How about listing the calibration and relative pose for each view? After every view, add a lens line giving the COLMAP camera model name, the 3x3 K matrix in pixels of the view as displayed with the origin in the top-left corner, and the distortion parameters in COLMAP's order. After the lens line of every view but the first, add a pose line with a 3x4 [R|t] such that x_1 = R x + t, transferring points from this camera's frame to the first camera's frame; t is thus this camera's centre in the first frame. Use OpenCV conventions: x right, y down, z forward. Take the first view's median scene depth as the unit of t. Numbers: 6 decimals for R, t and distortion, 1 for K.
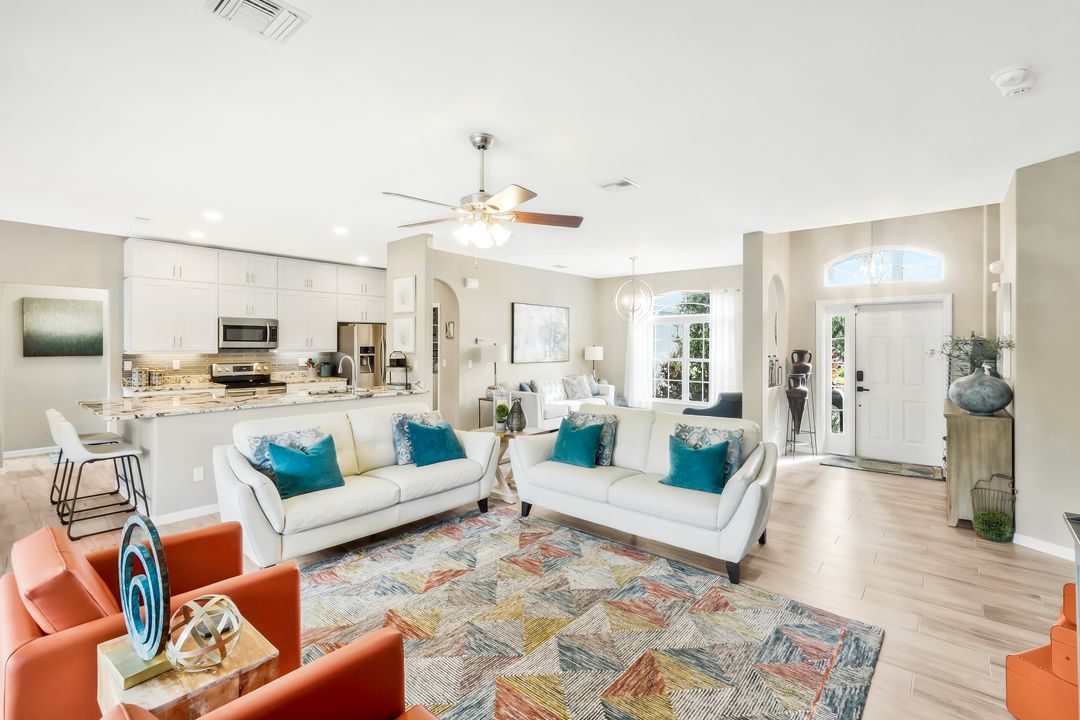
lens RADIAL K [[490.4, 0, 549.1], [0, 490.4, 342.4], [0, 0, 1]] dist [0.001467, -0.000069]
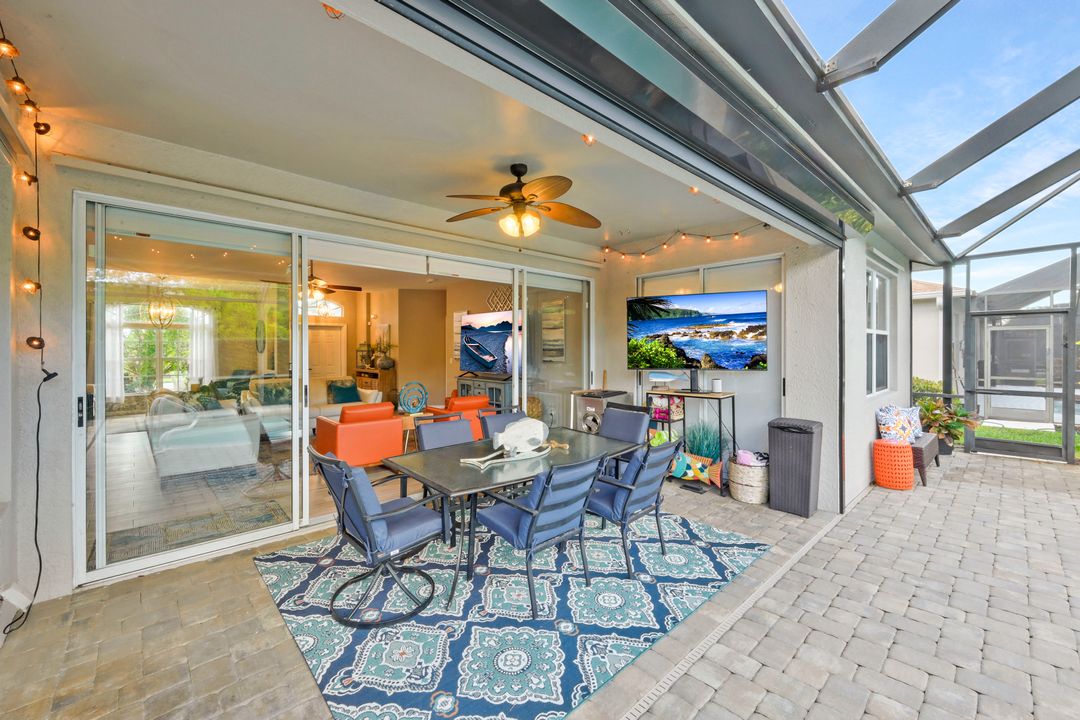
lens RADIAL K [[441.4, 0, 544.7], [0, 441.4, 350.3], [0, 0, 1]] dist [0.000314, 0.000769]
pose [[0.128043, -0.005621, 0.991753, -0.995420], [-0.000409, 0.999984, 0.005720, 0.004411], [-0.991769, -0.001138, 0.128038, -0.150337]]
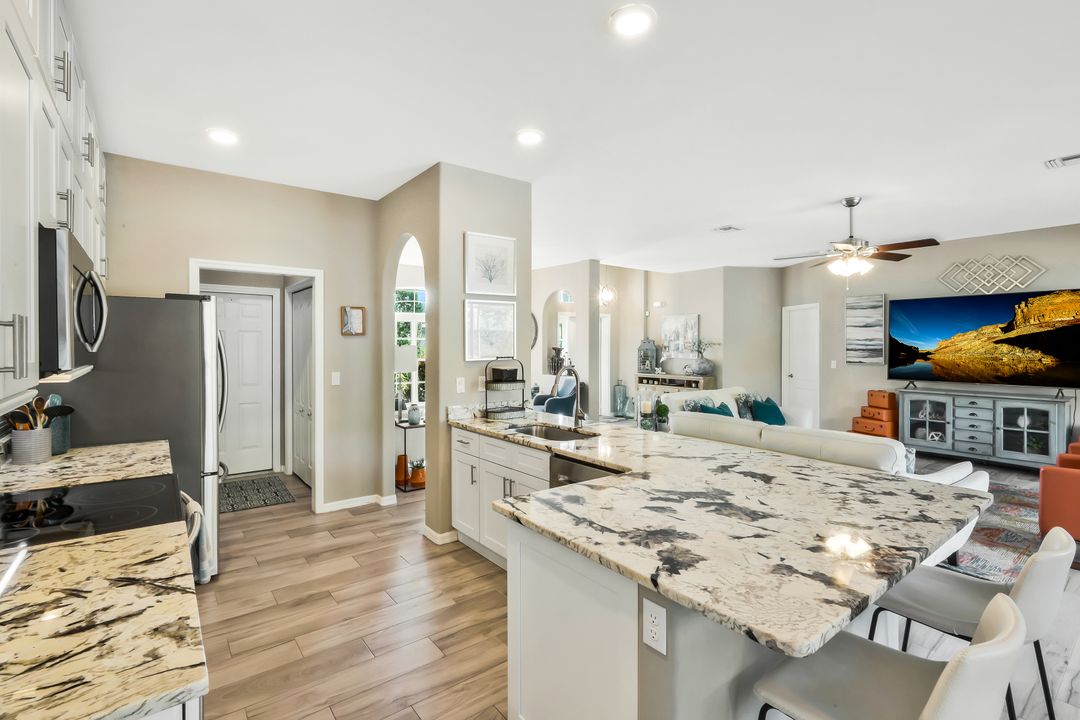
lens RADIAL K [[499.4, 0, 537.6], [0, 499.4, 351.4], [0, 0, 1]] dist [-0.001863, -0.001533]
pose [[0.208813, -0.016083, 0.977823, -0.899113], [-0.002611, 0.999852, 0.017002, 0.000305], [-0.977952, -0.006103, 0.208740, 0.813110]]
